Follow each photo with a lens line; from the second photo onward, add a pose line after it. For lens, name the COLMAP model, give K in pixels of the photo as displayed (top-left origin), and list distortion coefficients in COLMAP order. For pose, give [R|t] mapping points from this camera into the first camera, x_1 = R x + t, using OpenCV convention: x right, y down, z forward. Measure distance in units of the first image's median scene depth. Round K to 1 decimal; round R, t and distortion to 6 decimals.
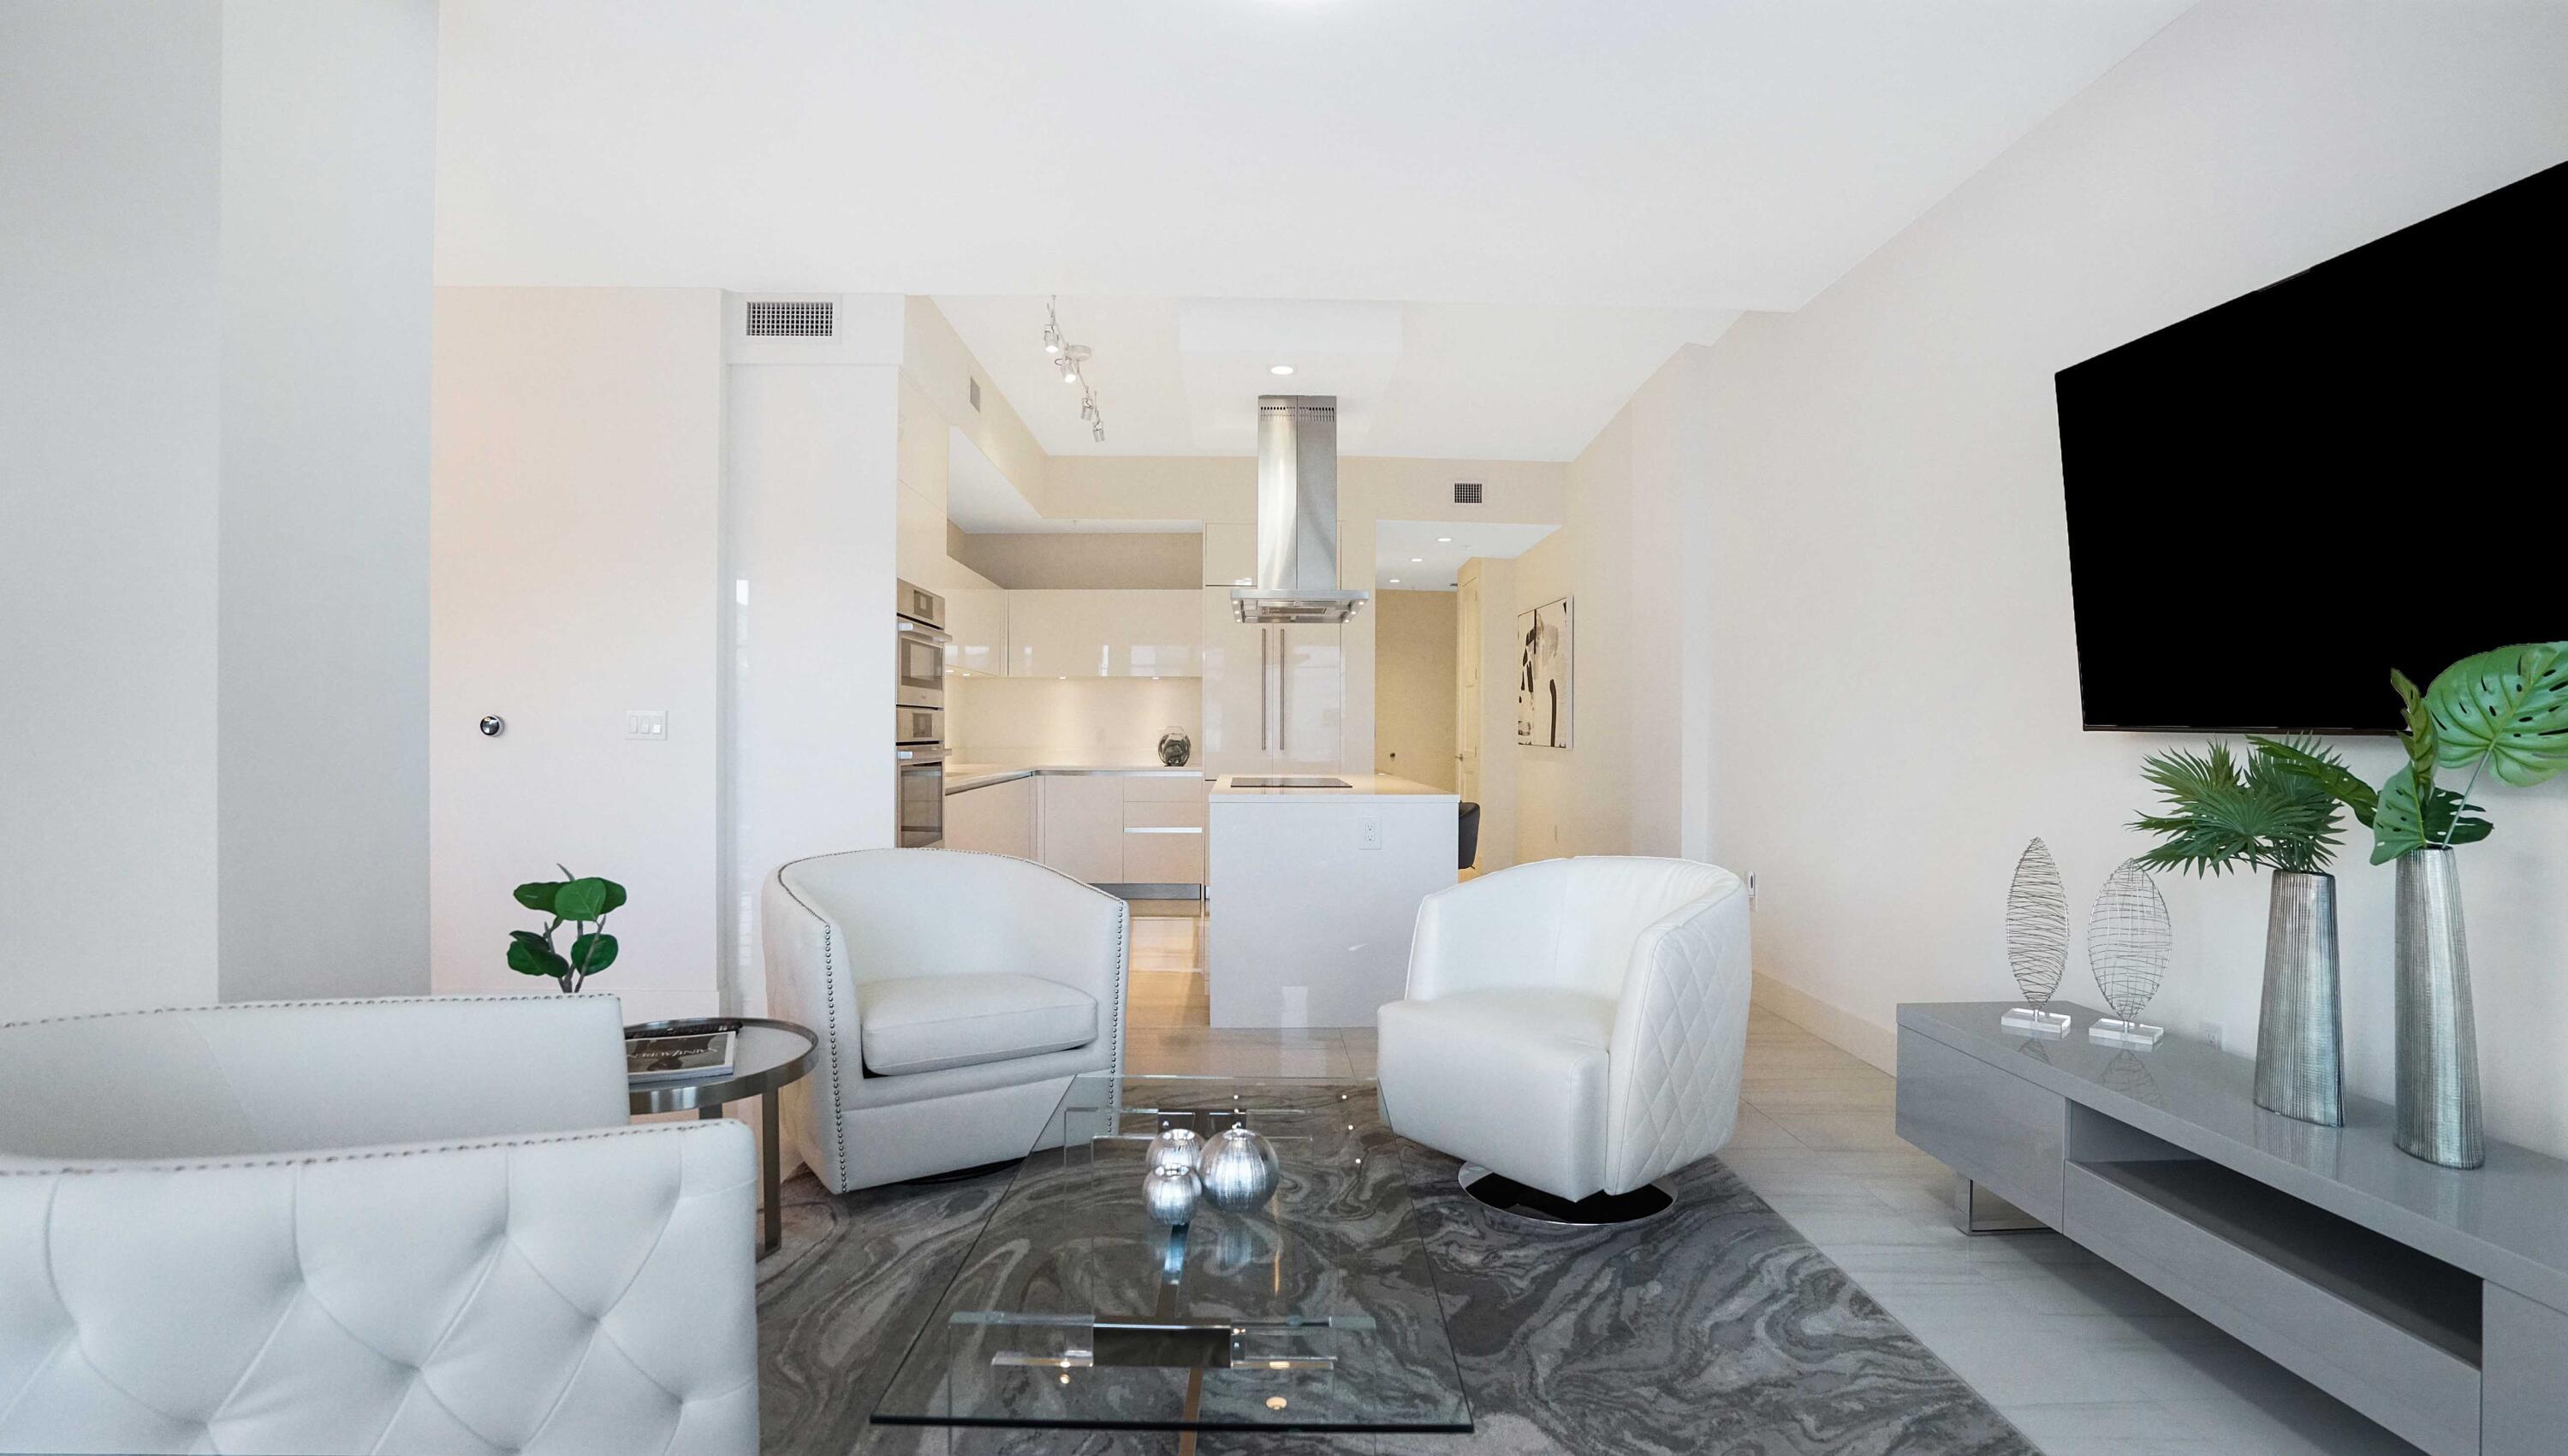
lens RADIAL K [[1176.1, 0, 1284.0], [0, 1176.1, 728.0], [0, 0, 1]] dist [-0.028012, 0.000201]
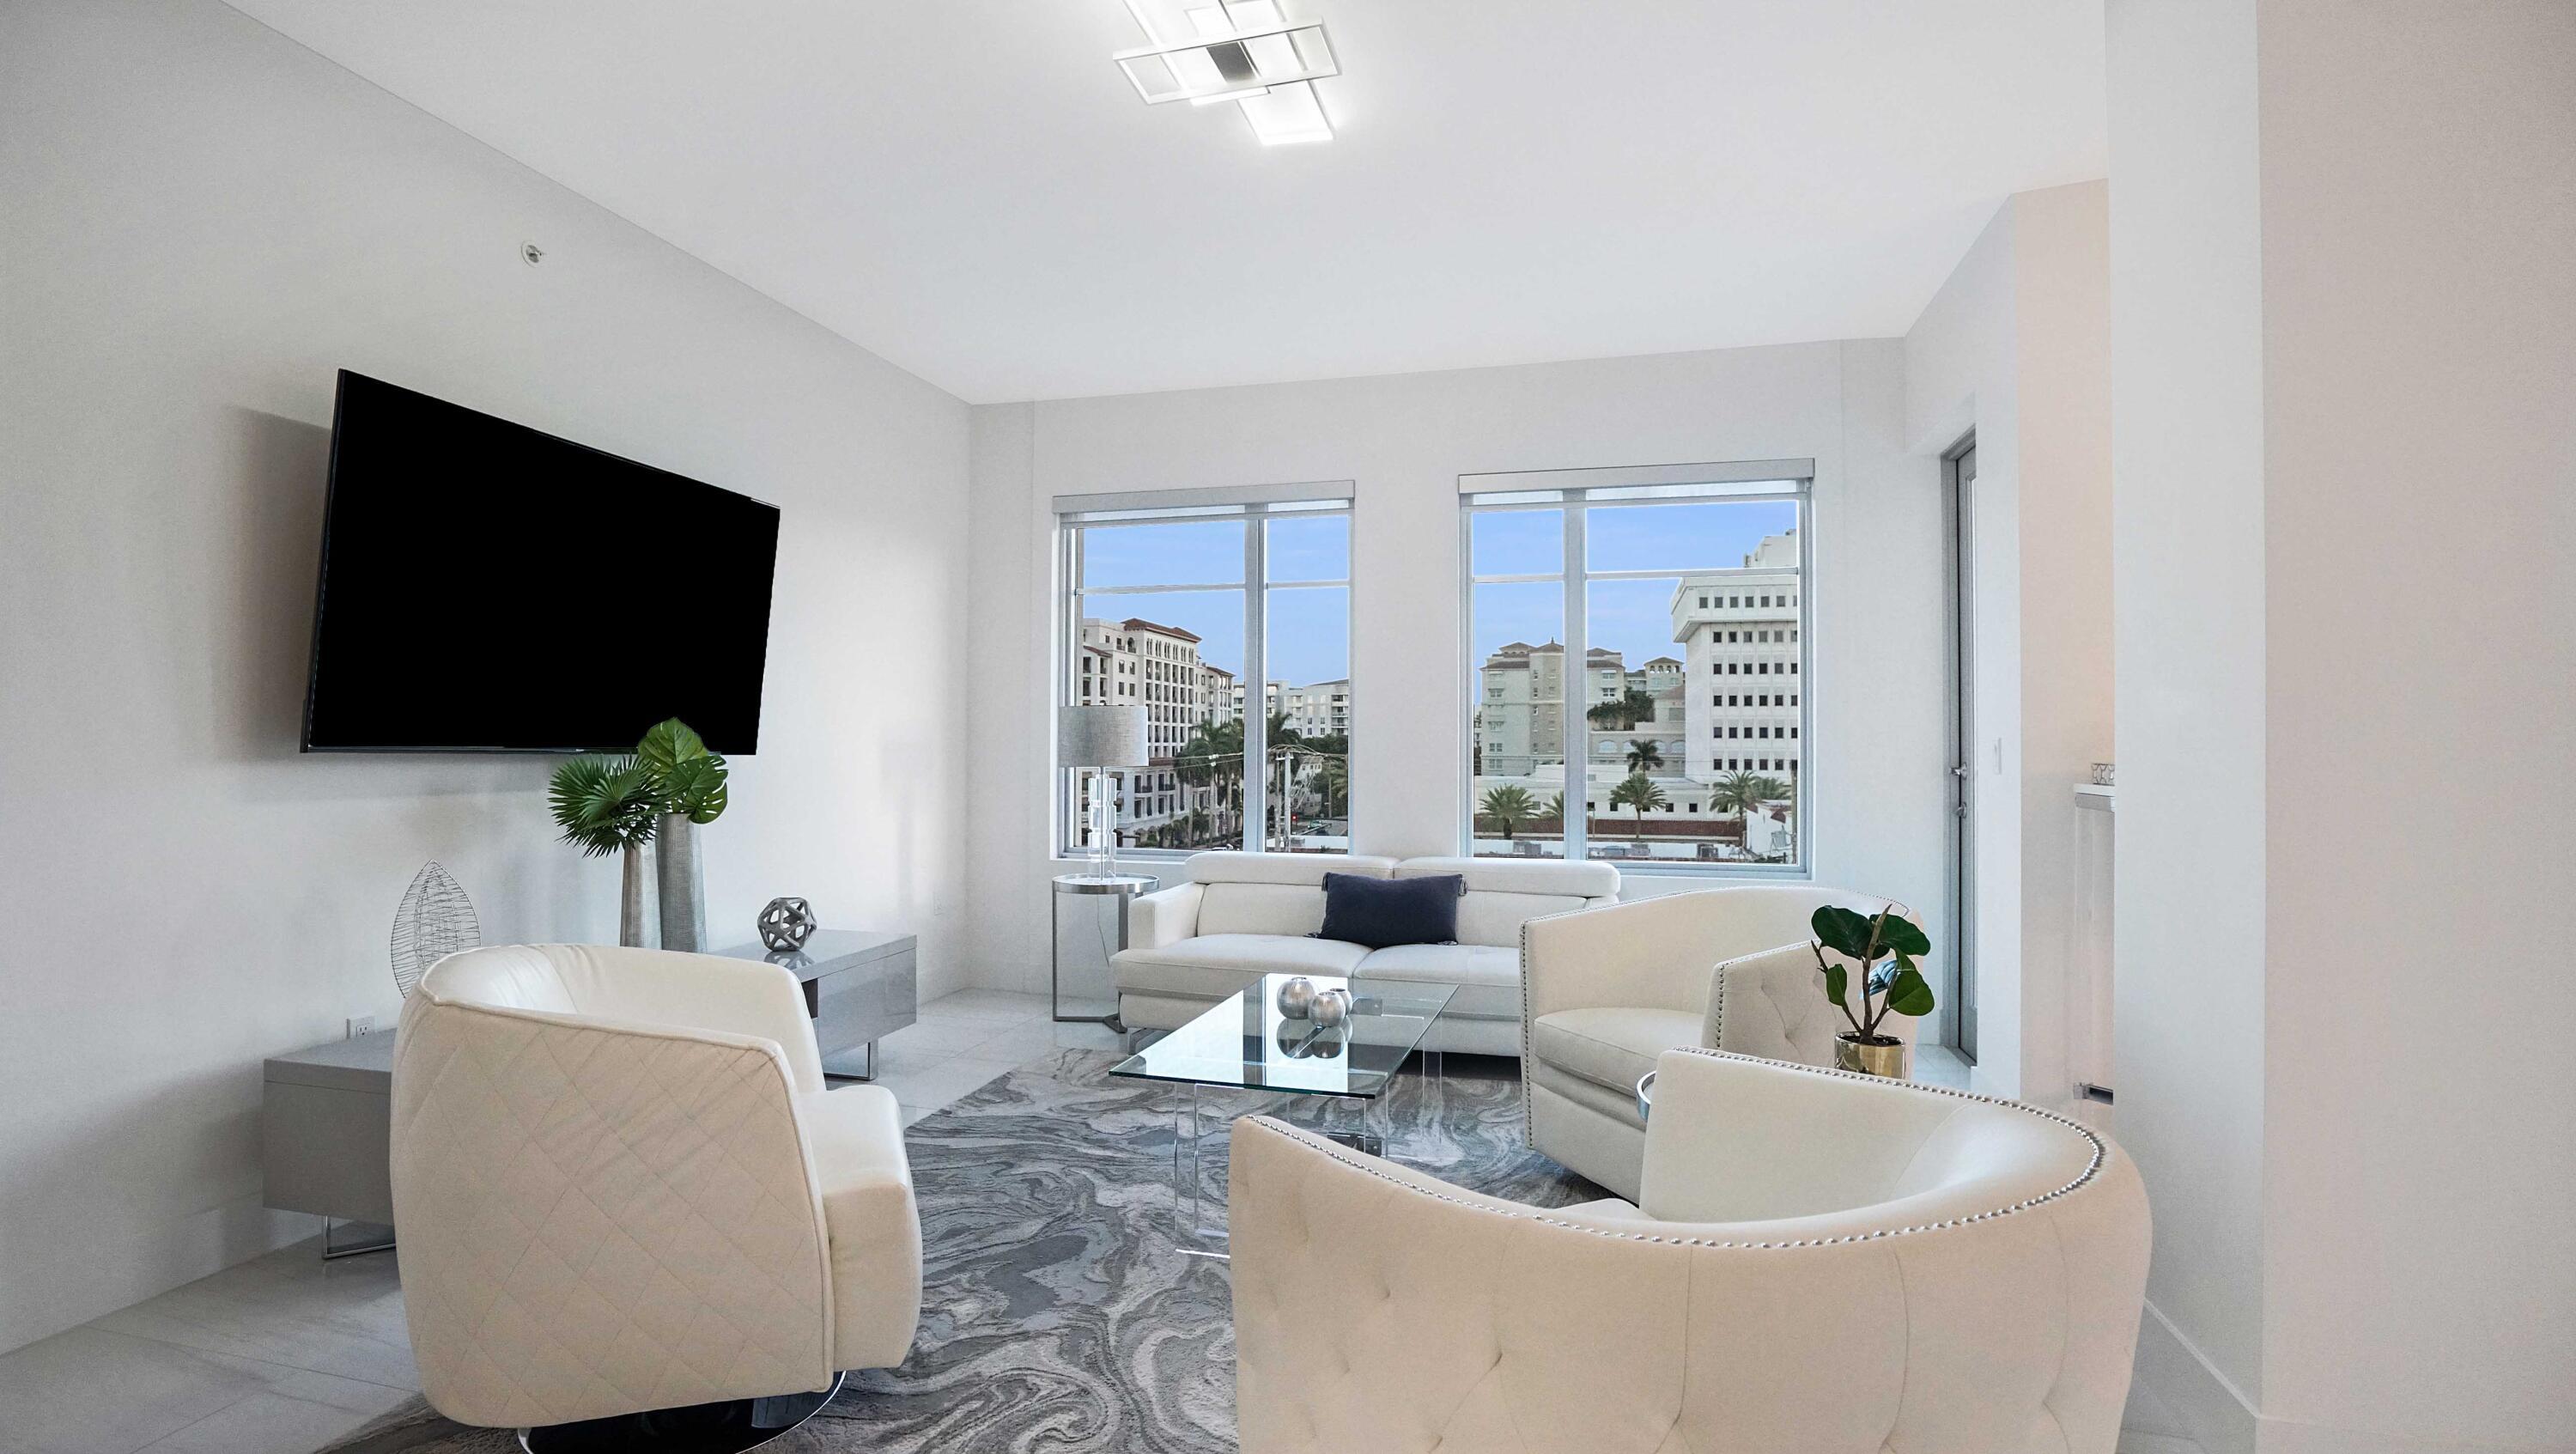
lens RADIAL K [[1186.0, 0, 1288.0], [0, 1186.0, 727.0], [0, 0, 1]] dist [-0.074671, -0.000090]
pose [[-0.967450, -0.004461, 0.253023, -0.306799], [-0.007621, 0.999905, -0.011510, -0.011859], [-0.252948, -0.013064, -0.967392, 1.700285]]
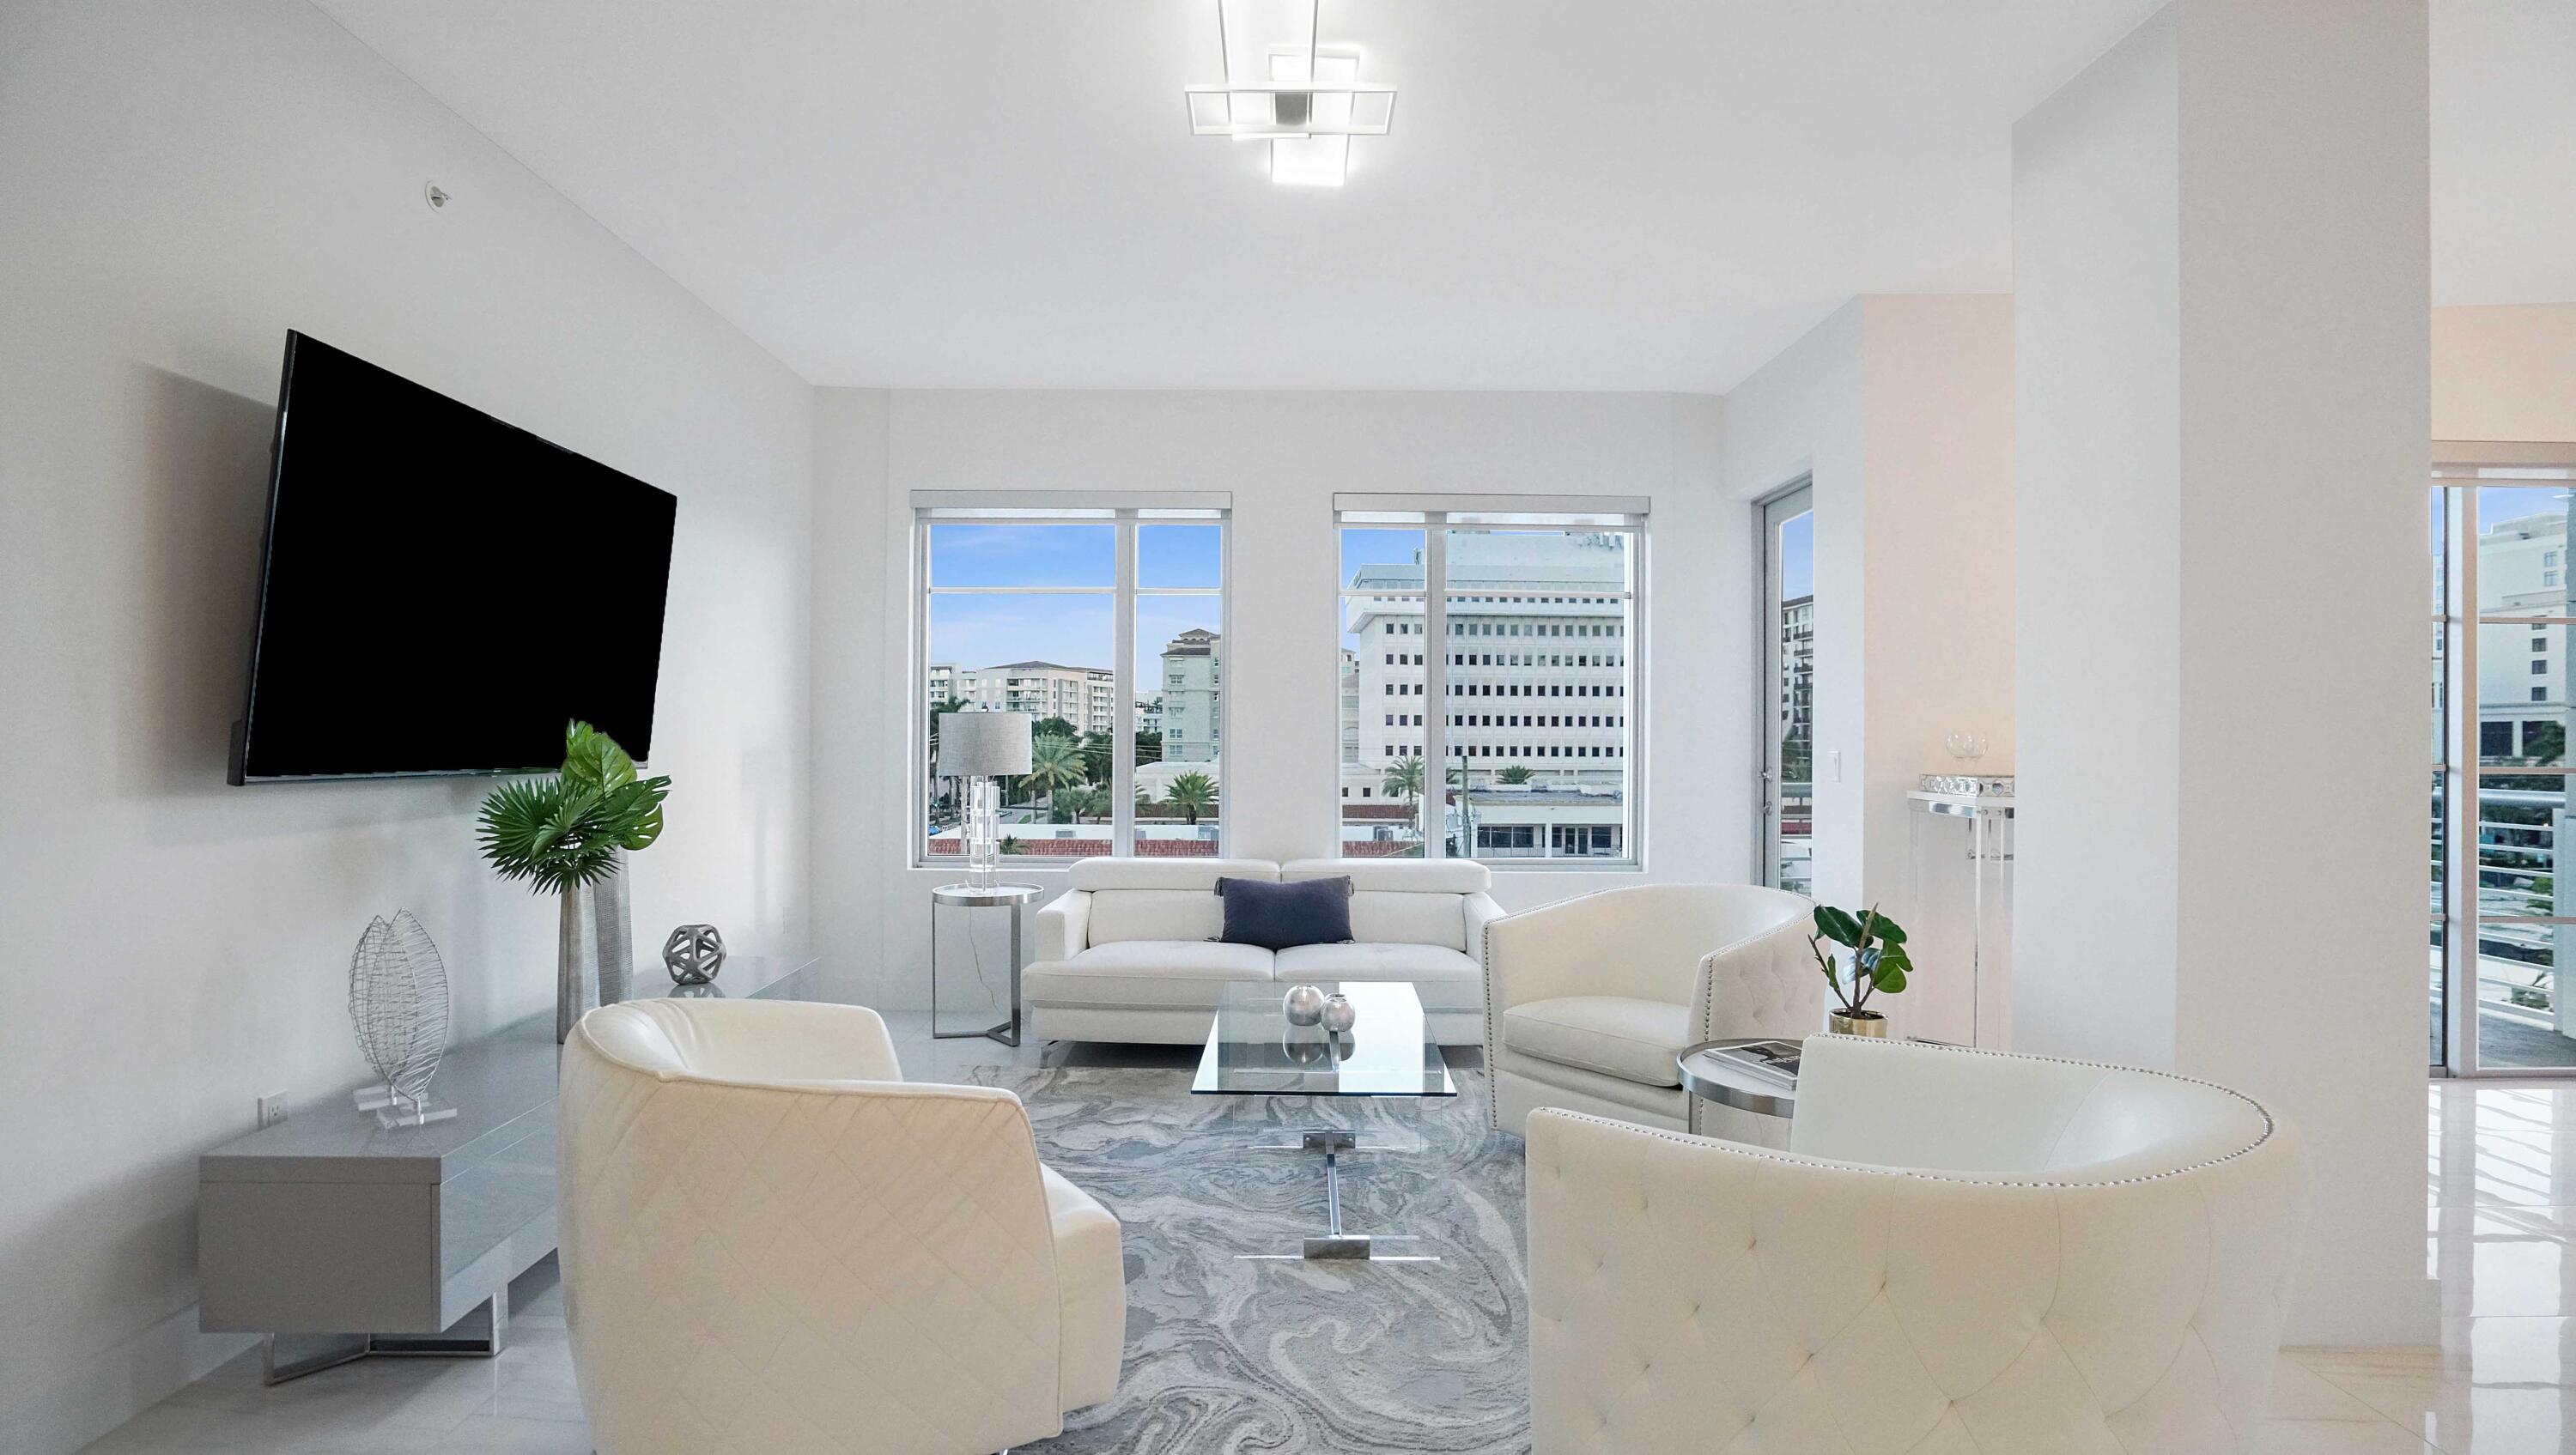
lens RADIAL K [[1192.8, 0, 1288.0], [0, 1192.8, 727.5], [0, 0, 1]] dist [-0.073096, 0.000122]
pose [[-0.999837, -0.010804, -0.014445, 0.001506], [-0.010783, 0.999941, -0.001484, -0.042608], [0.014460, -0.001328, -0.999895, 1.793279]]
